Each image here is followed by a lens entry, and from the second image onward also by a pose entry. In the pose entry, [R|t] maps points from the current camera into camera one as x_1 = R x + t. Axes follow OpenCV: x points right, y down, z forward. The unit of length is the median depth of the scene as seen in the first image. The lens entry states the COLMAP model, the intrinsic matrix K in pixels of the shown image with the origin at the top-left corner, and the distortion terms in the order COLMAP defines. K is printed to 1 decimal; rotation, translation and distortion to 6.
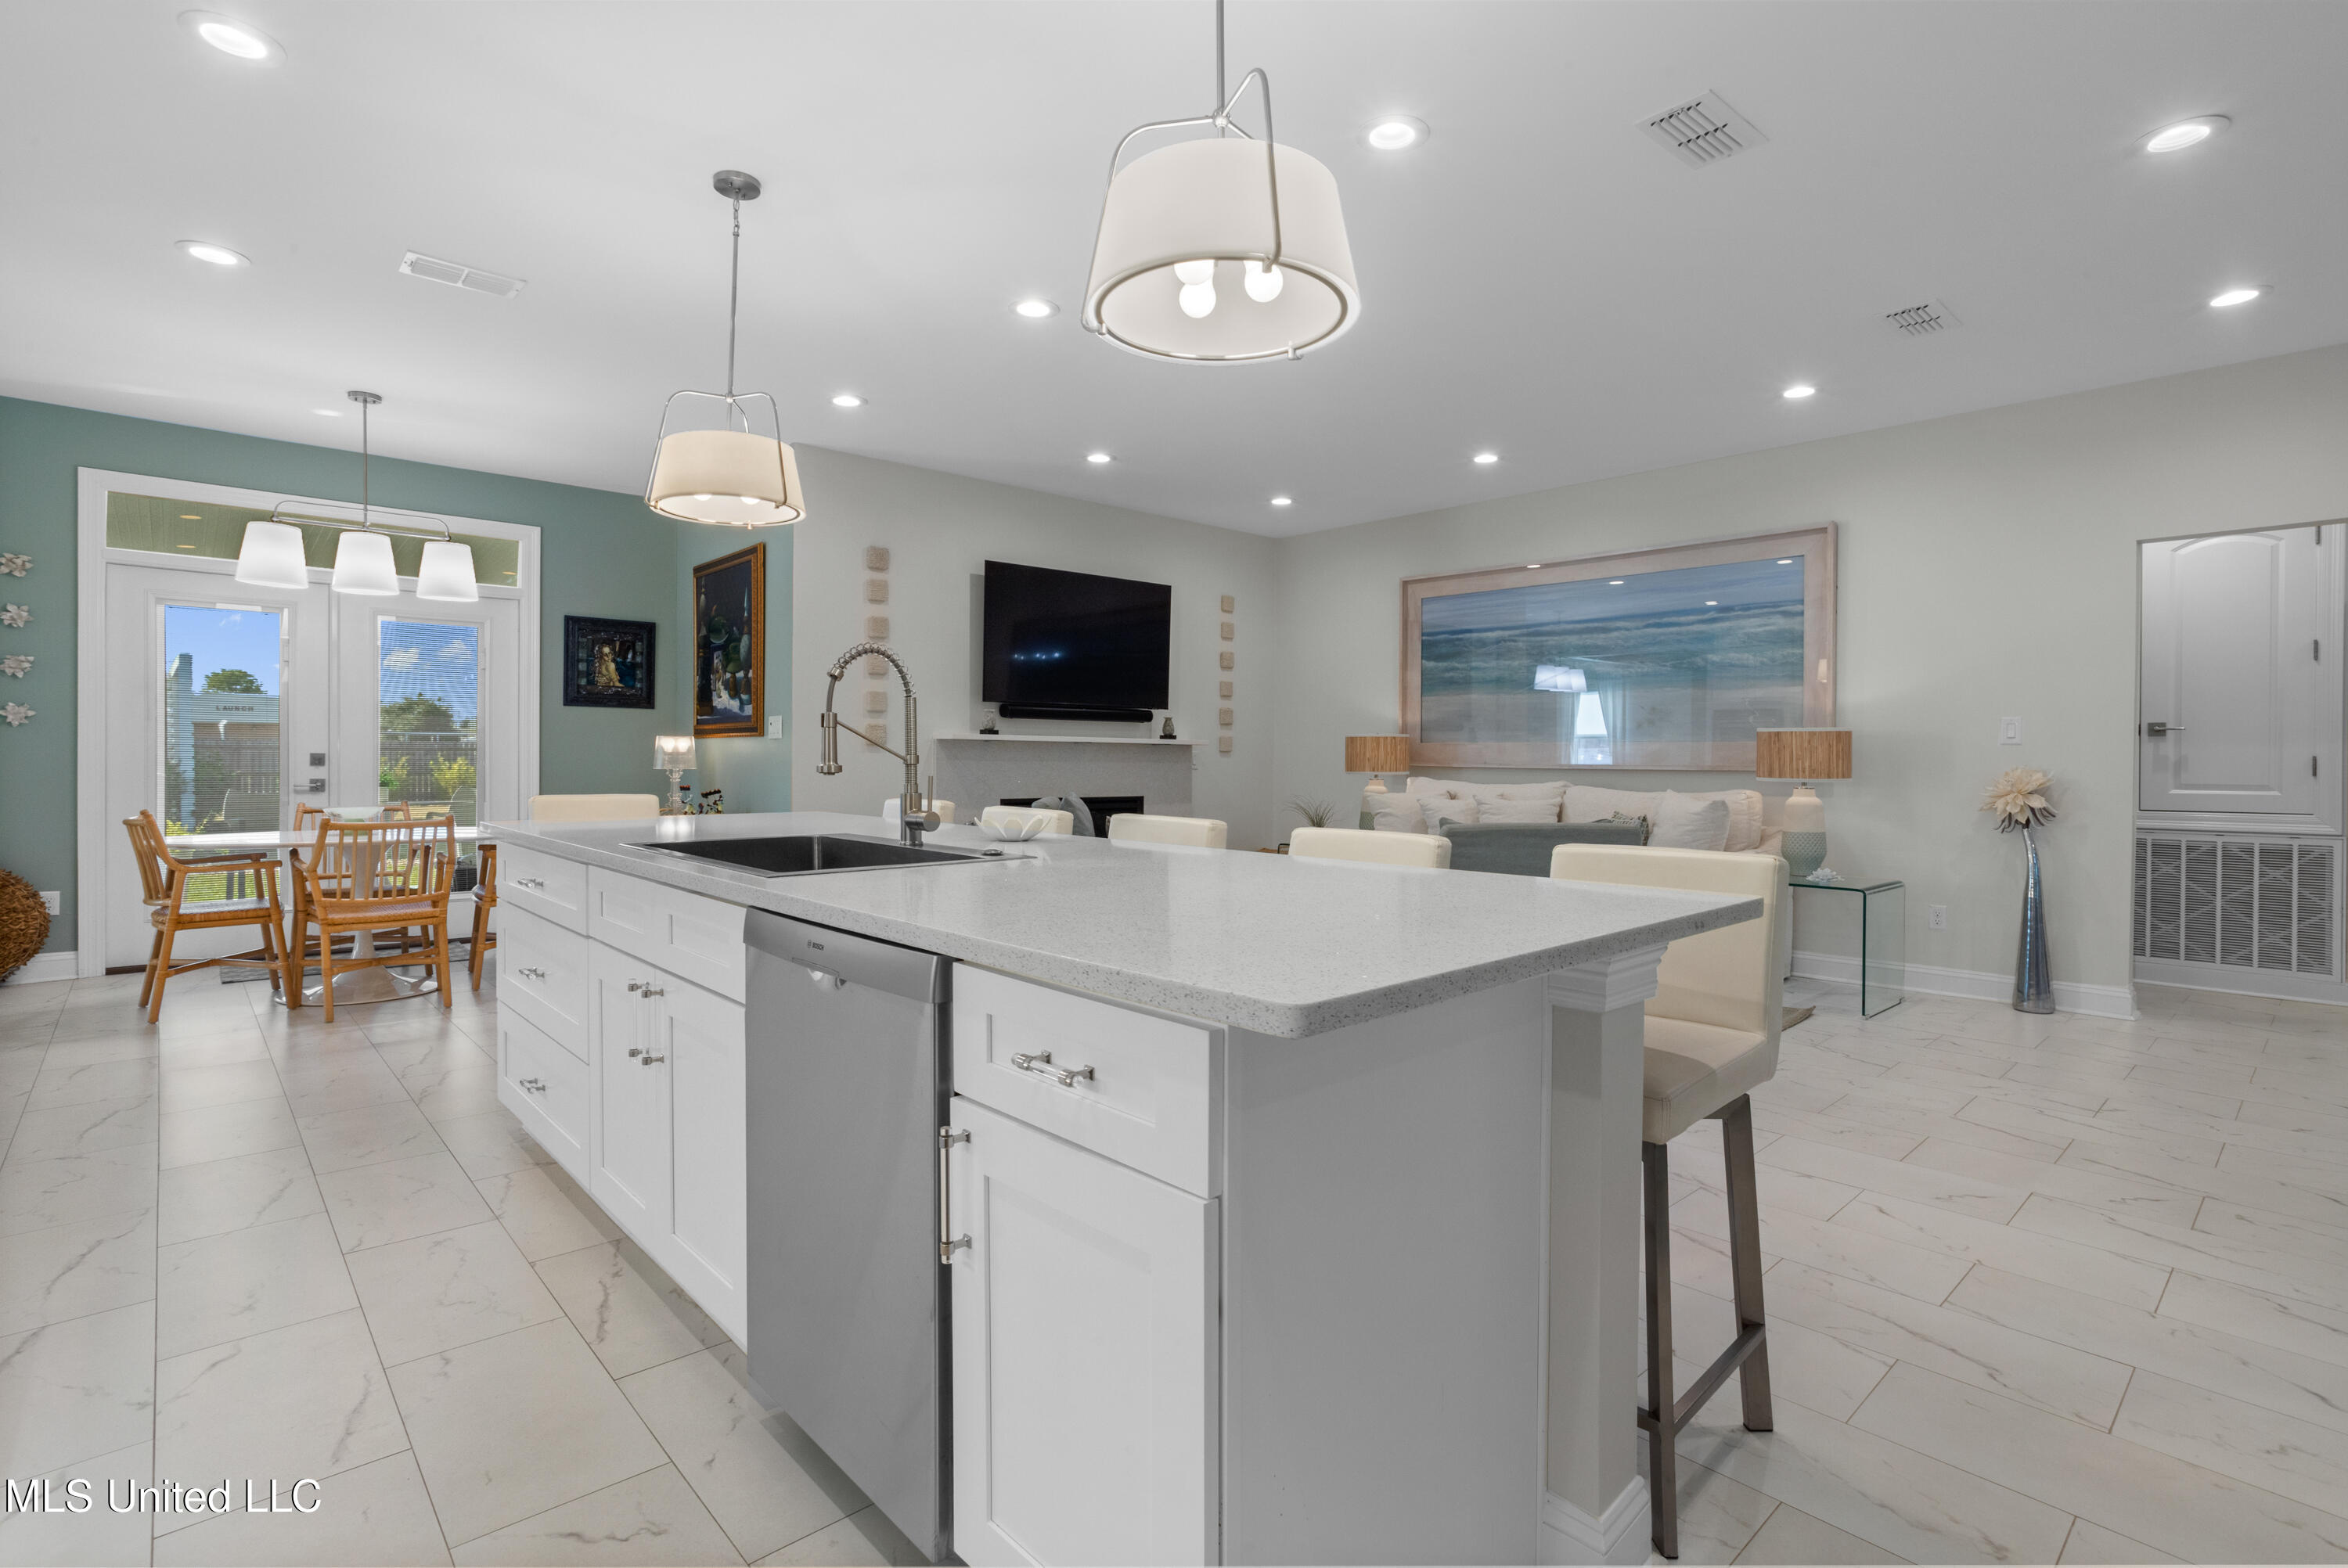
lens RADIAL K [[1133.7, 0, 1188.3], [0, 1133.7, 777.1], [0, 0, 1]] dist [-0.048480, 0.026057]
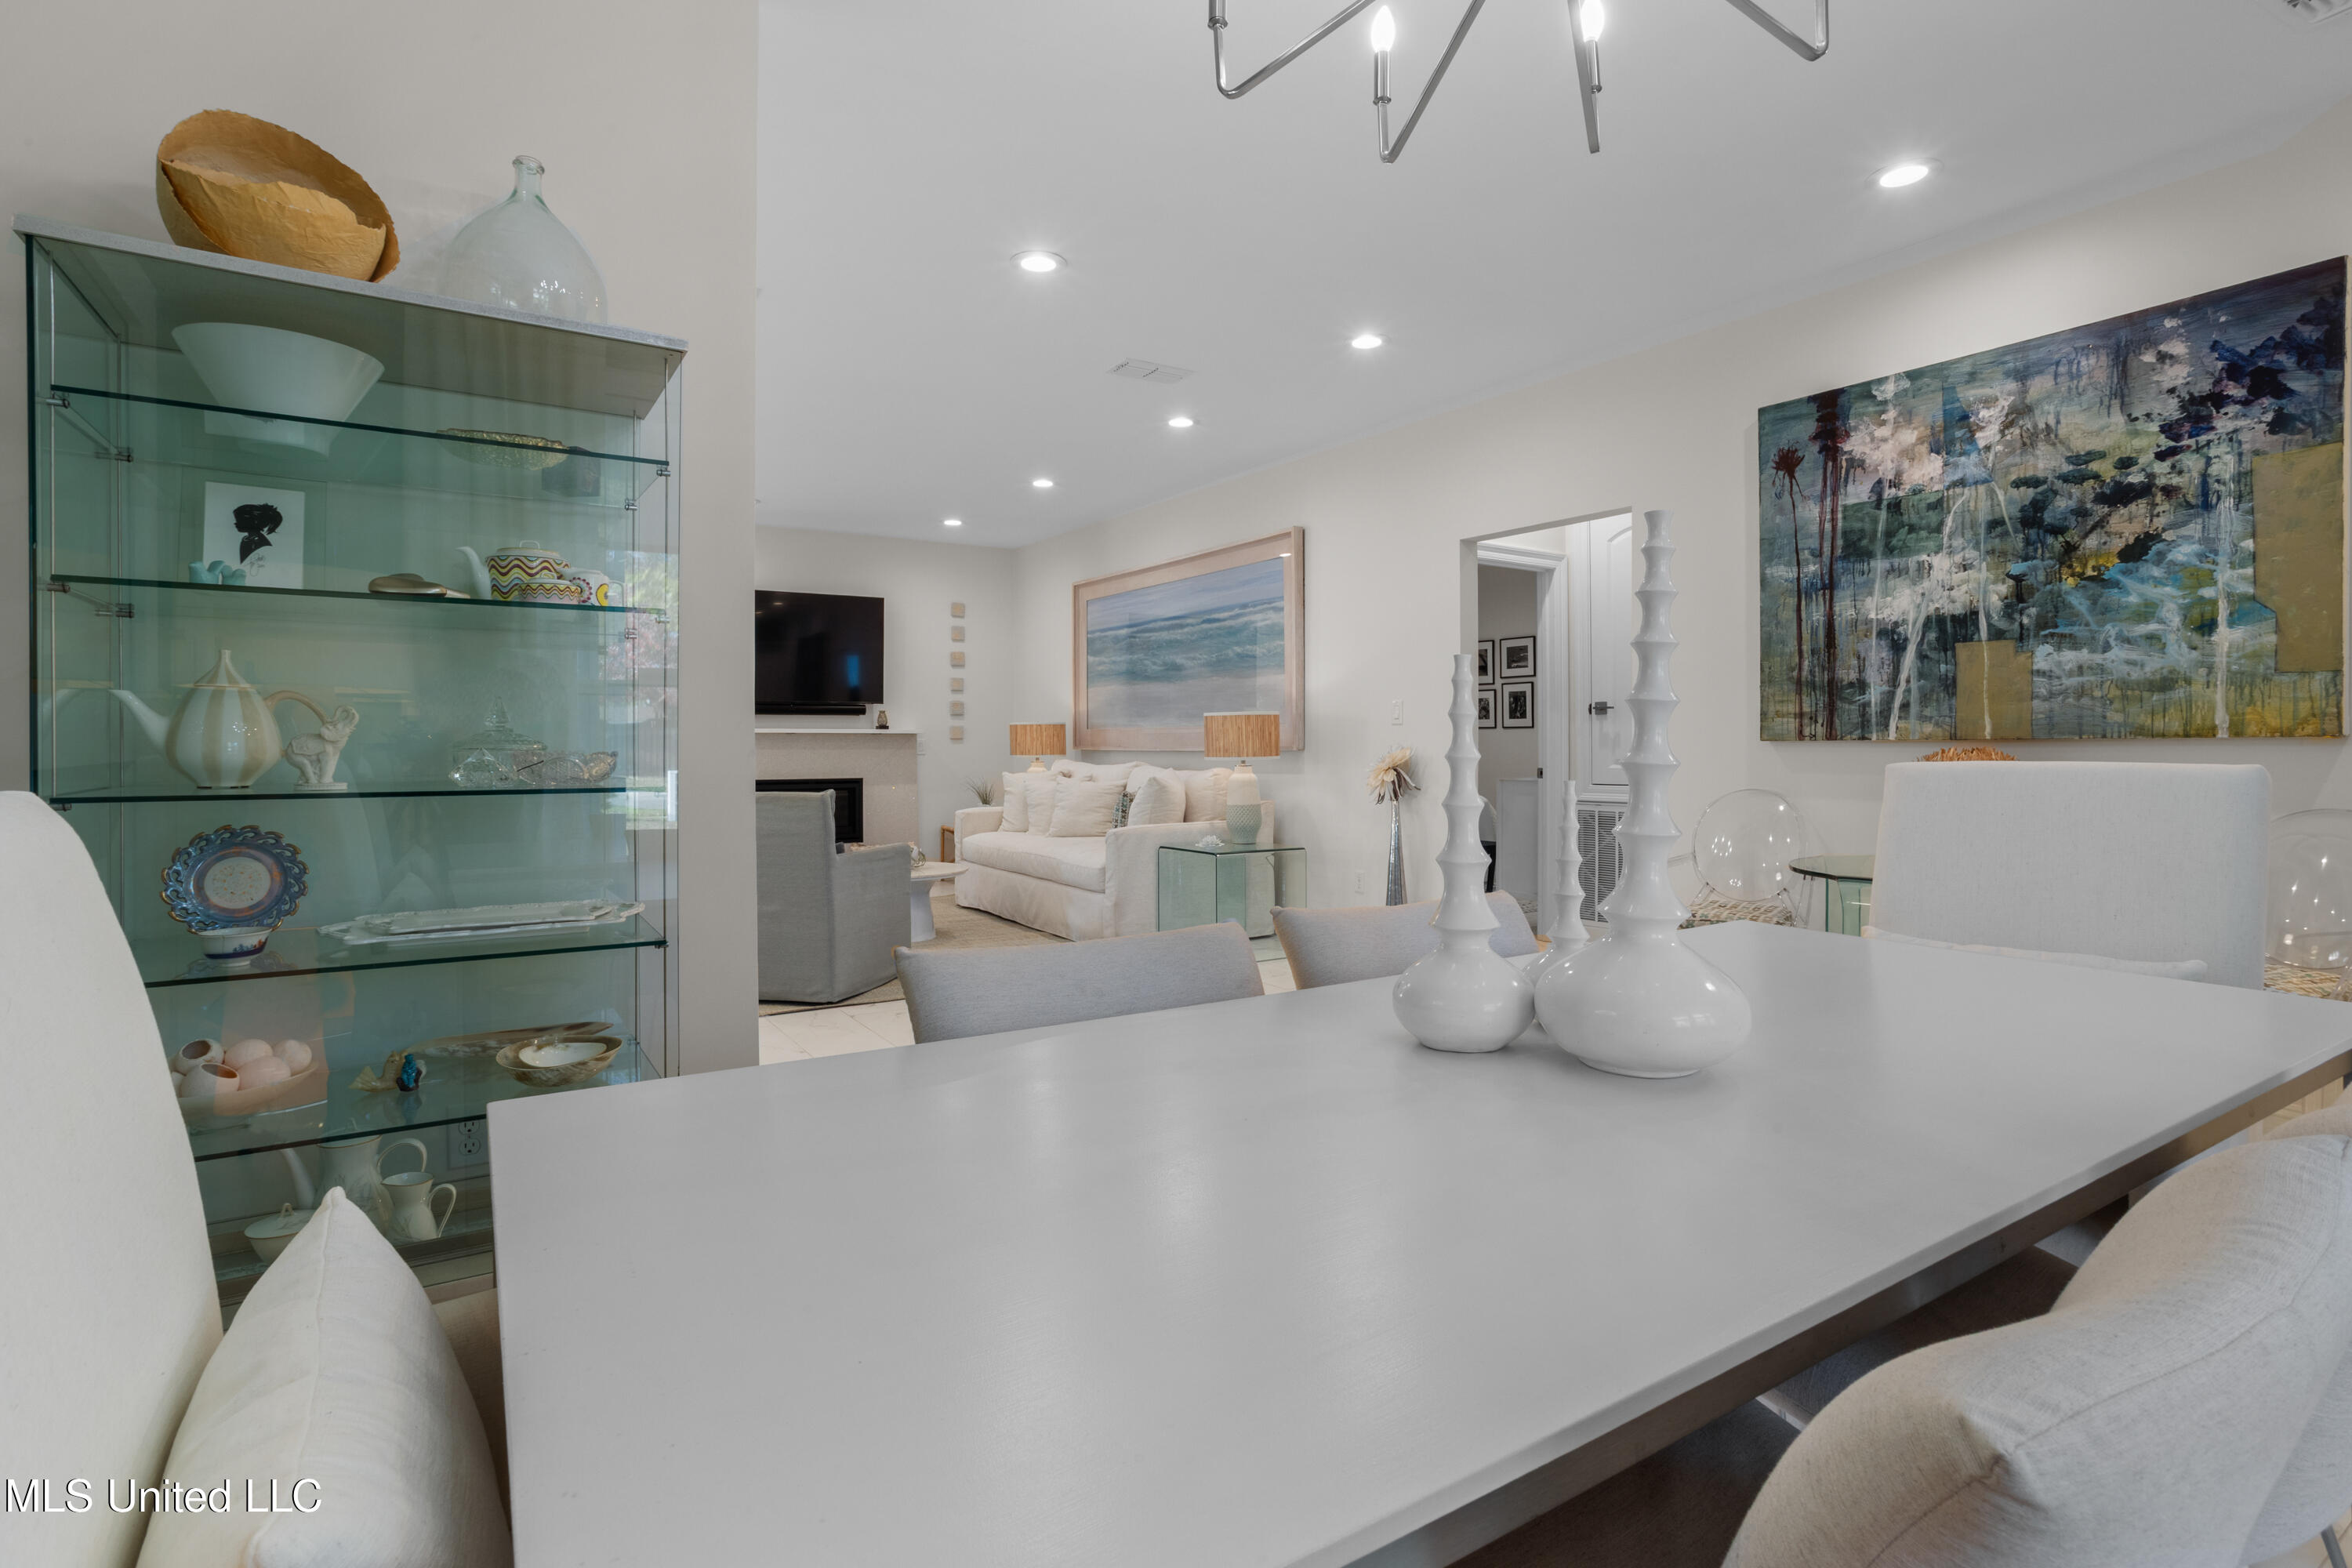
lens RADIAL K [[1135.8, 0, 1192.3], [0, 1135.8, 749.4], [0, 0, 1]] dist [-0.048480, 0.026057]
pose [[0.986817, -0.011868, -0.161406, 0.565172], [0.009867, 0.999864, -0.013194, 0.007050], [0.161541, 0.011428, 0.986800, -0.115828]]
